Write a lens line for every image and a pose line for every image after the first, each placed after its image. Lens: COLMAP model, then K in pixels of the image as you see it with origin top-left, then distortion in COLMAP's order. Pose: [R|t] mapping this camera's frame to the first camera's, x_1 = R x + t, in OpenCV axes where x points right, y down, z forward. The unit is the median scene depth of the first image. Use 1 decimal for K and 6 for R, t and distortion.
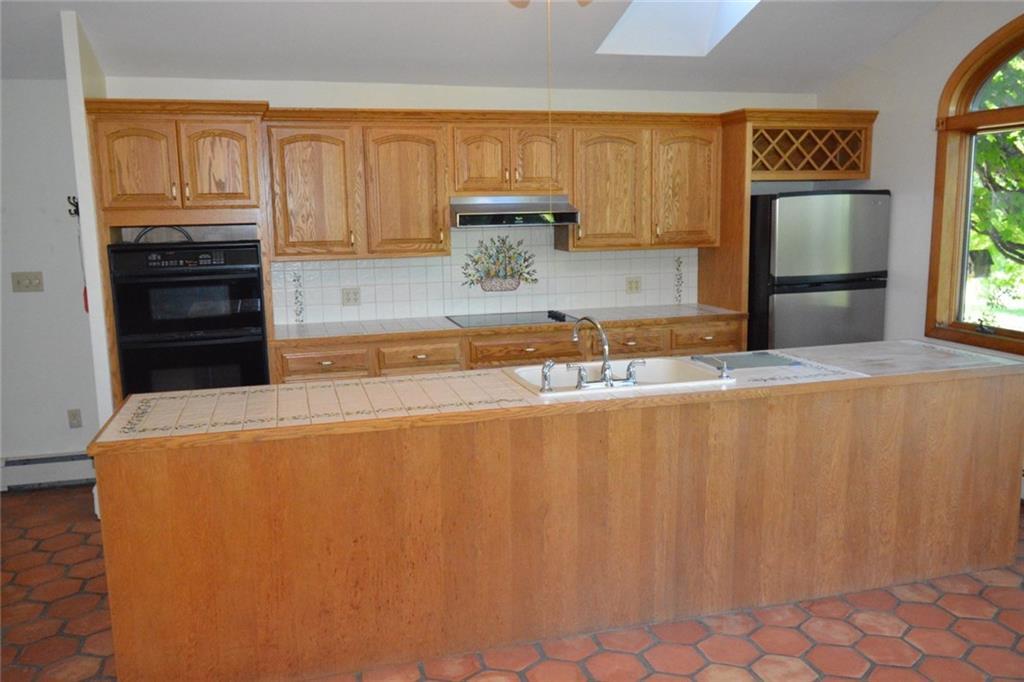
lens RADIAL K [[837.3, 0, 512.0], [0, 837.3, 341.0], [0, 0, 1]] dist [-0.000925, -0.001498]
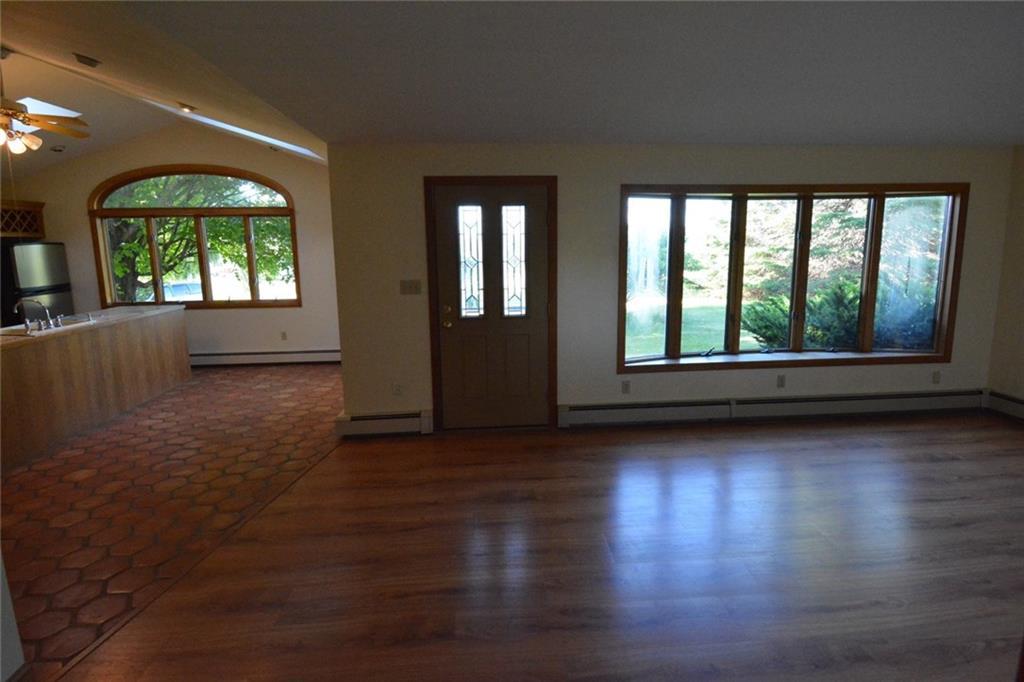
lens RADIAL K [[545.4, 0, 512.0], [0, 545.4, 341.0], [0, 0, 1]] dist [0.002902, -0.023844]
pose [[0.194498, -0.153972, 0.968743, -0.691831], [0.166360, 0.978474, 0.122118, 0.078067], [-0.966693, 0.137408, 0.215926, -0.316614]]
